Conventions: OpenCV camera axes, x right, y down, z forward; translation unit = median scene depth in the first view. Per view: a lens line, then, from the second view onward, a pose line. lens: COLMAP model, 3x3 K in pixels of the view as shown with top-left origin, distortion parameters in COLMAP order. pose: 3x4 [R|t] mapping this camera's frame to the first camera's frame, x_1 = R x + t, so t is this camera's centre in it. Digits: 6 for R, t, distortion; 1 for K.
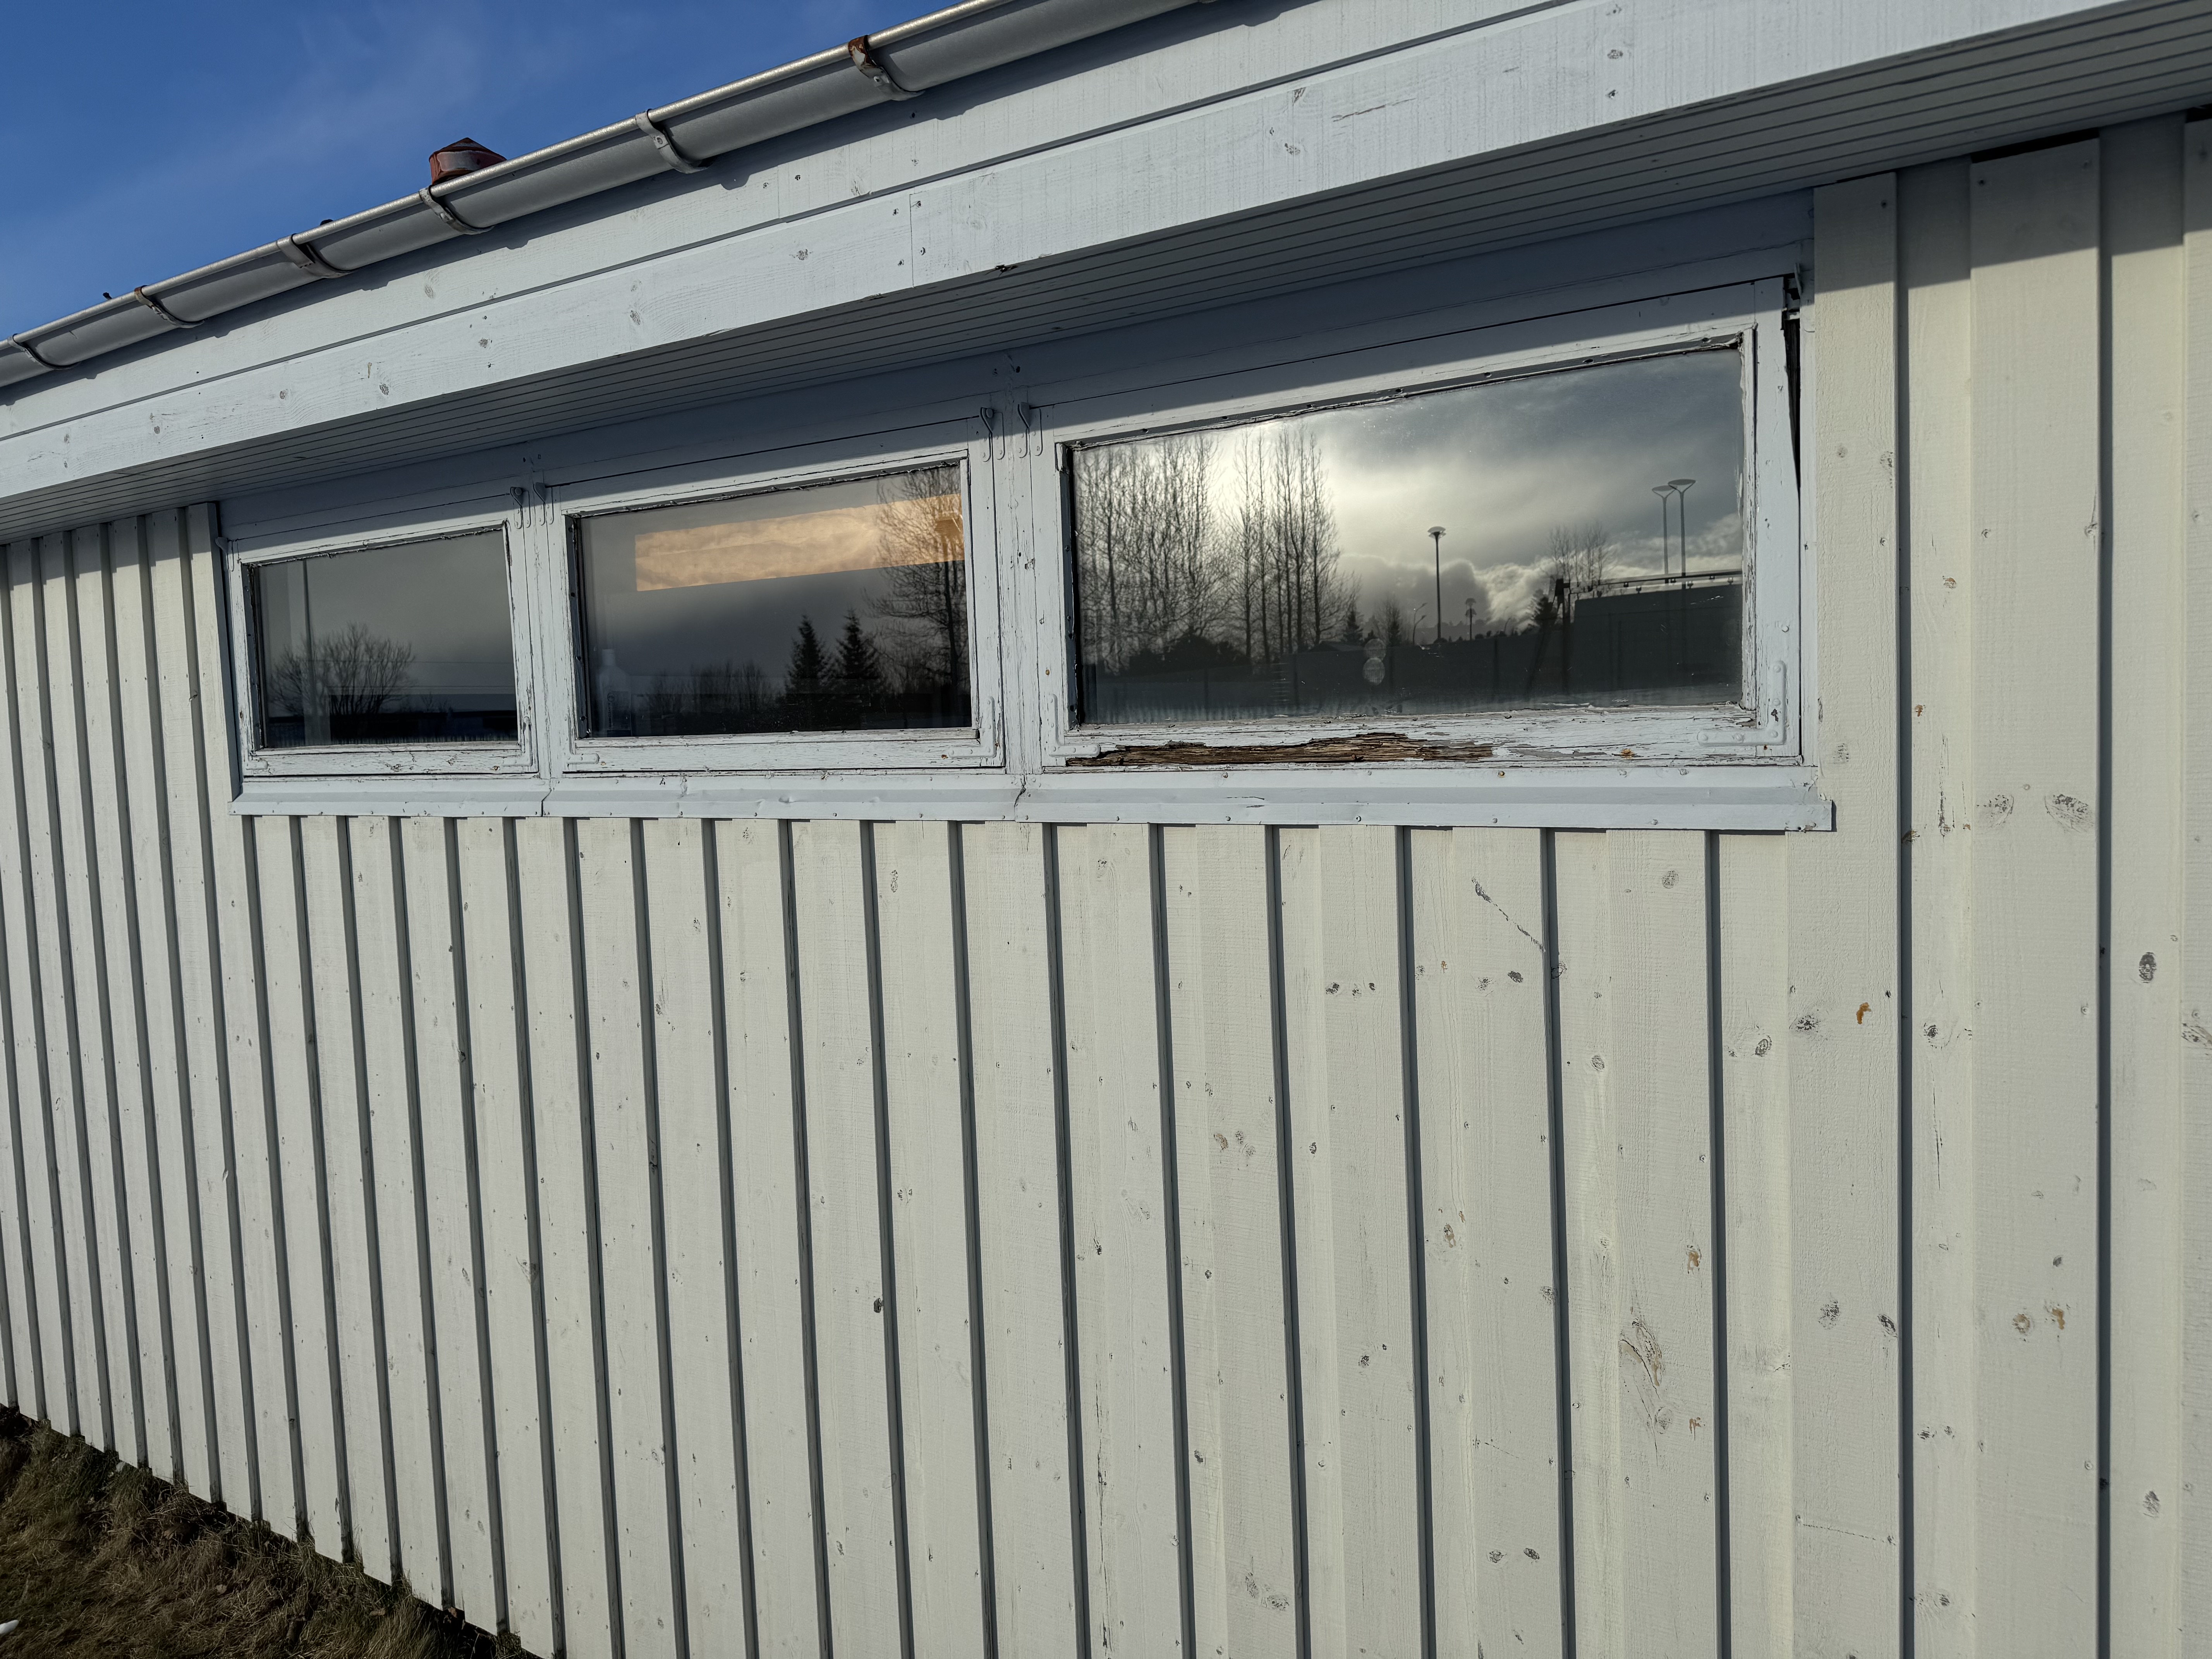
lens RADIAL K [[1548.1, 0, 1106.0], [0, 1548.1, 829.5], [0, 0, 1]] dist [0.093425, -0.116561]
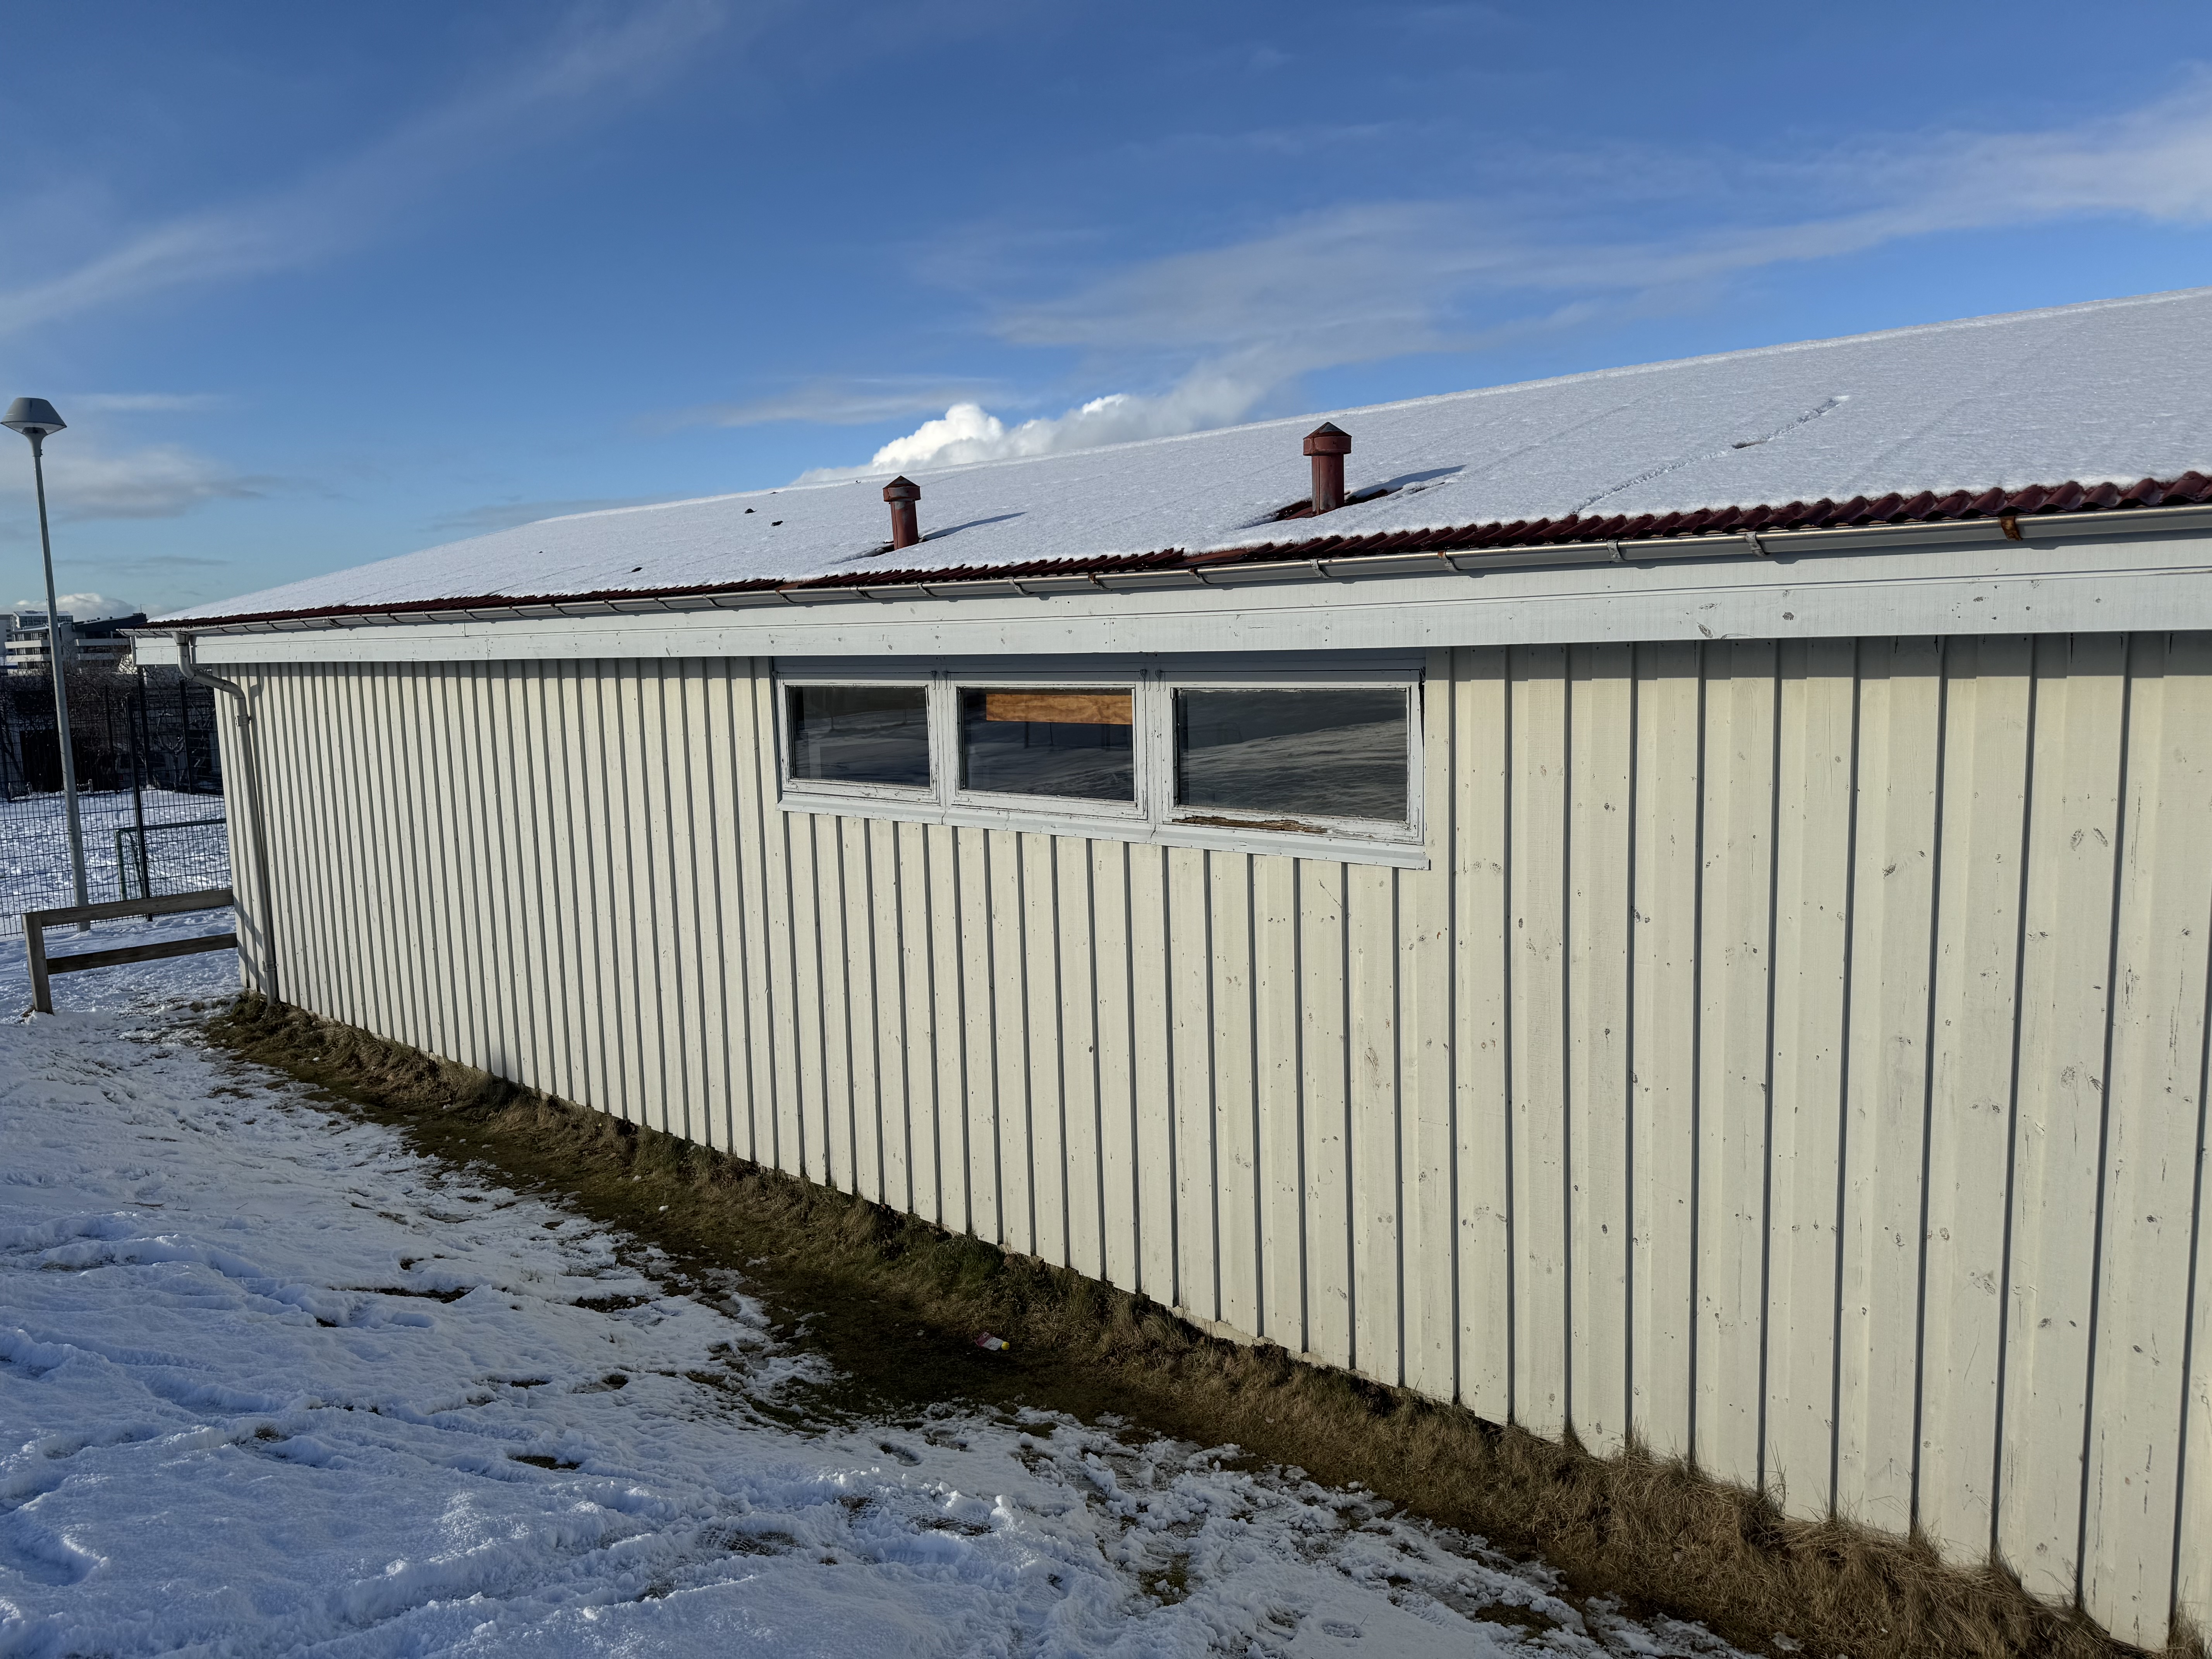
lens RADIAL K [[1548.1, 0, 1106.0], [0, 1548.1, 829.5], [0, 0, 1]] dist [0.093425, -0.116561]
pose [[0.988789, 0.029652, -0.146344, 0.188716], [-0.021740, 0.998229, 0.055371, -0.135365], [0.147727, -0.051569, 0.987683, -1.157202]]
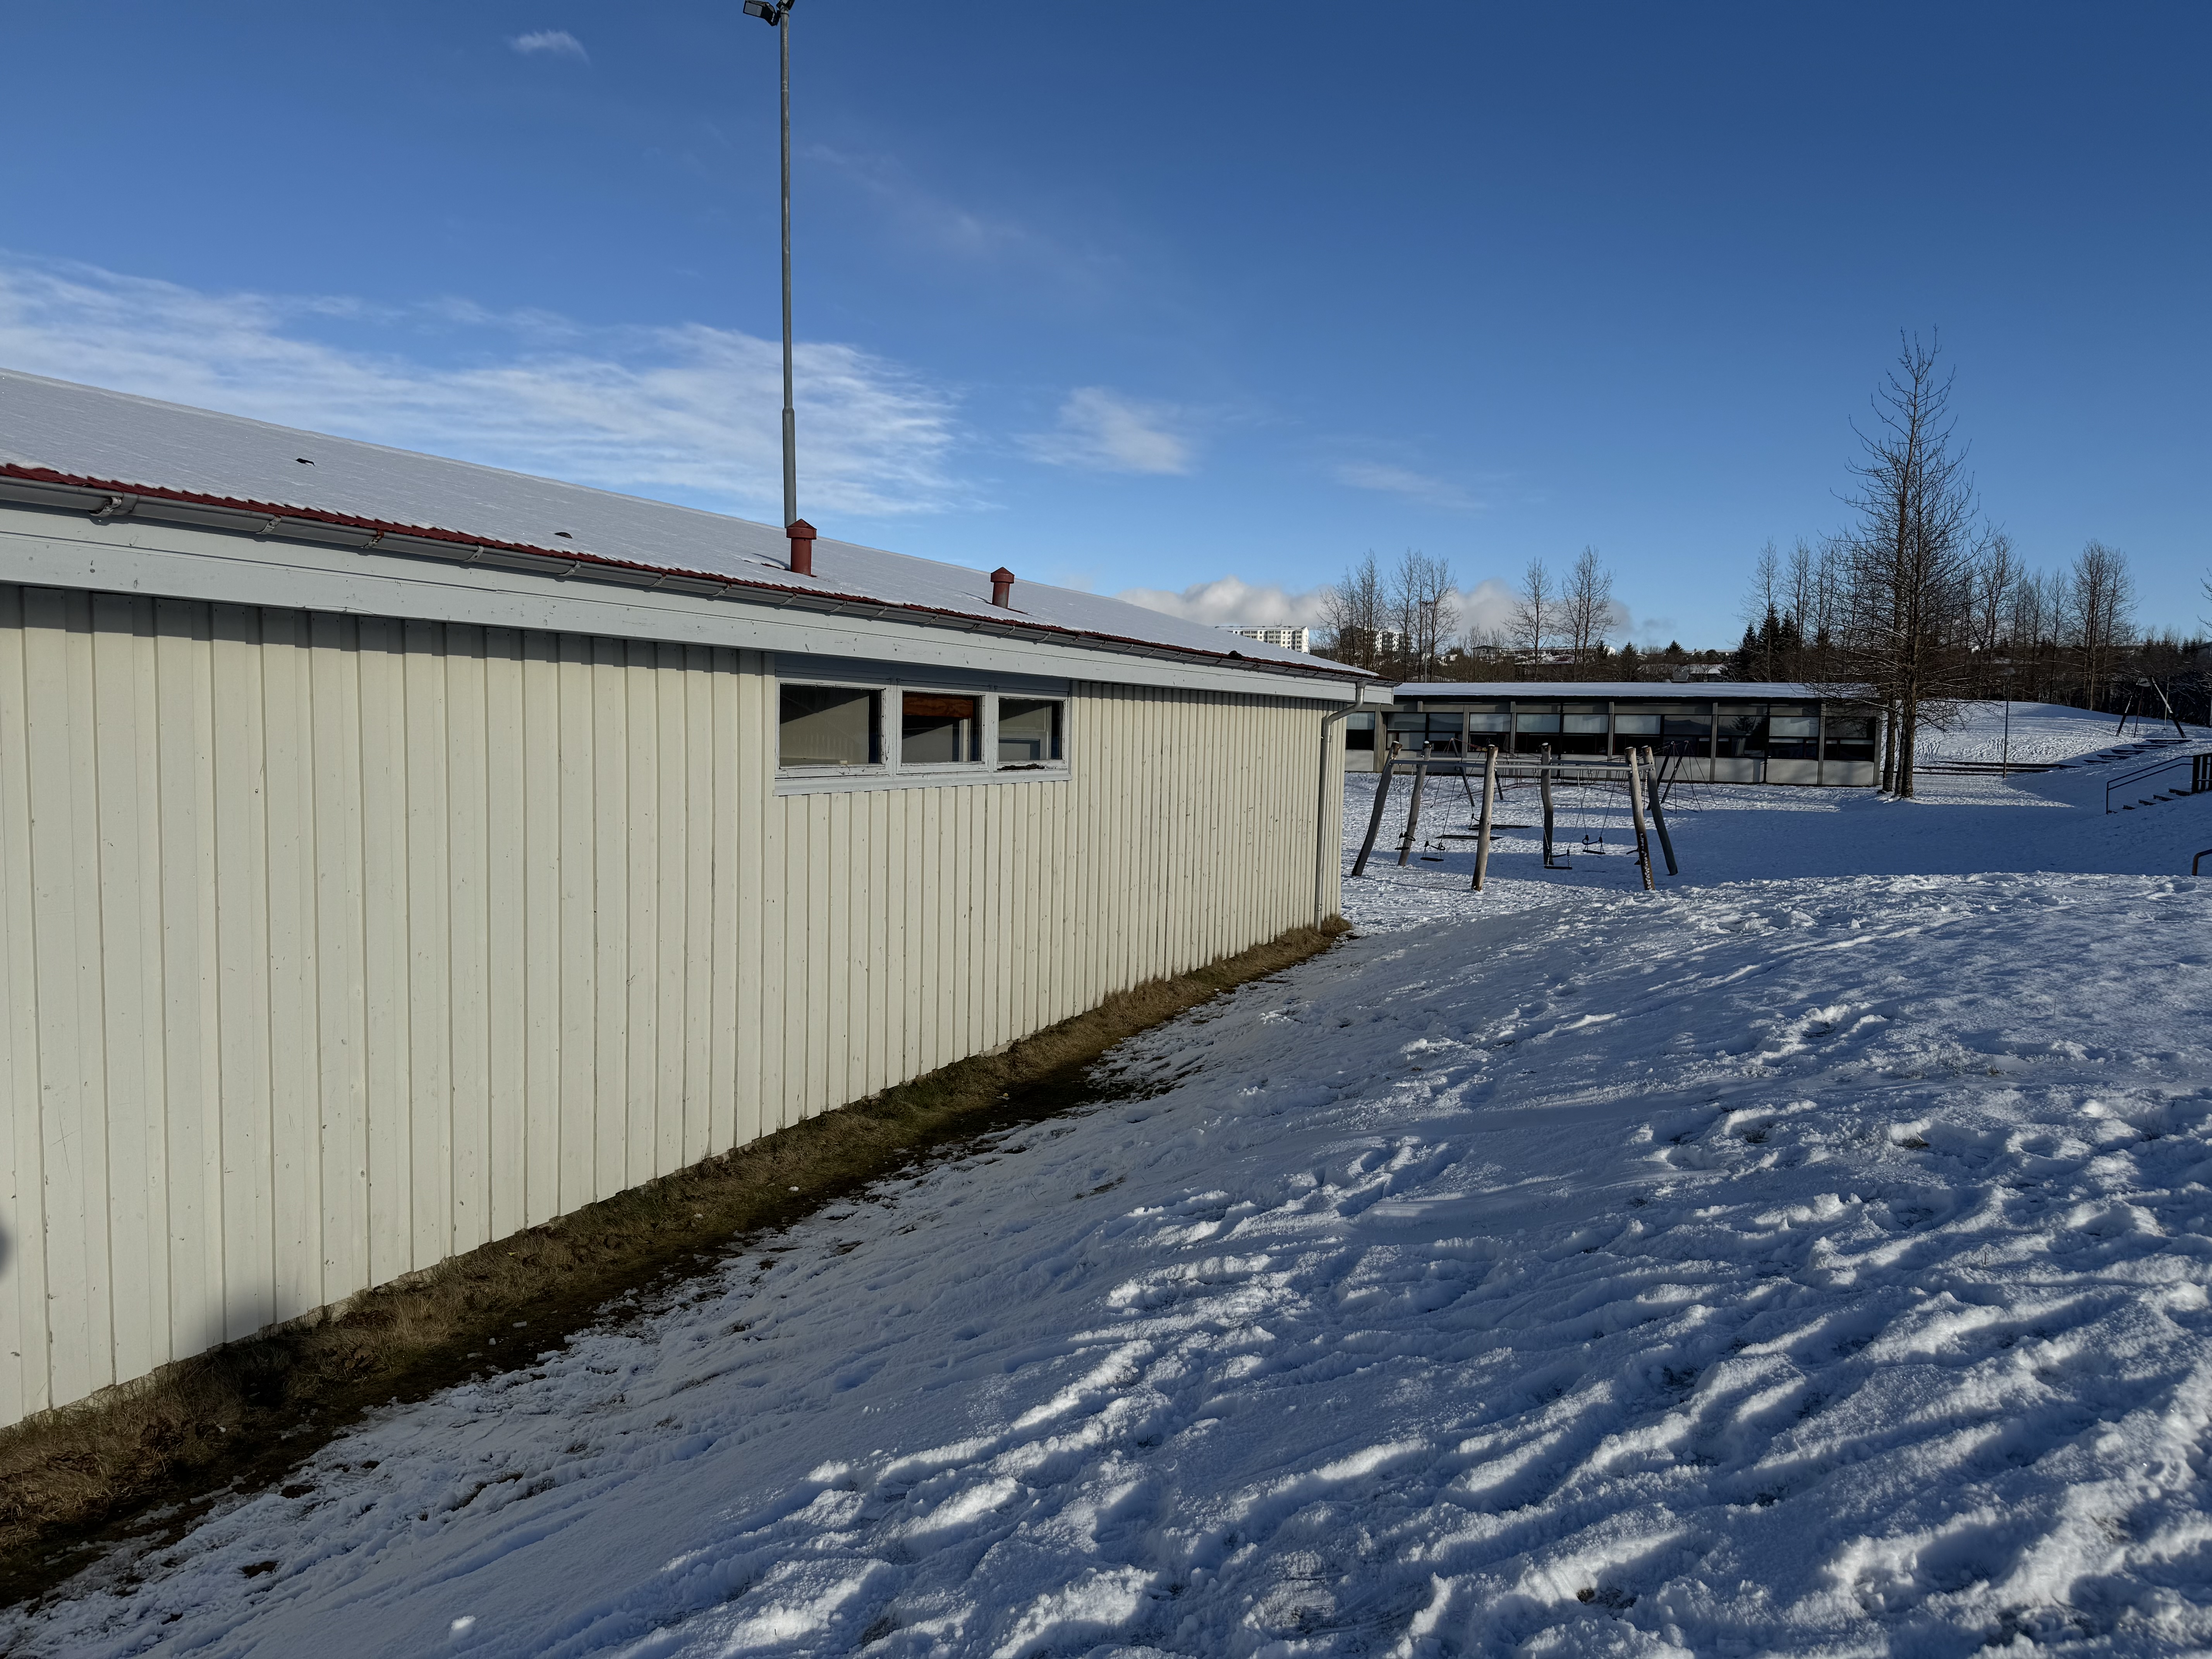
lens RADIAL K [[1548.1, 0, 1106.0], [0, 1548.1, 829.5], [0, 0, 1]] dist [0.093425, -0.116561]
pose [[-0.159332, -0.075143, 0.984361, -3.611836], [-0.010629, 0.997172, 0.074401, -0.169040], [-0.987168, 0.001392, -0.159680, 1.180163]]
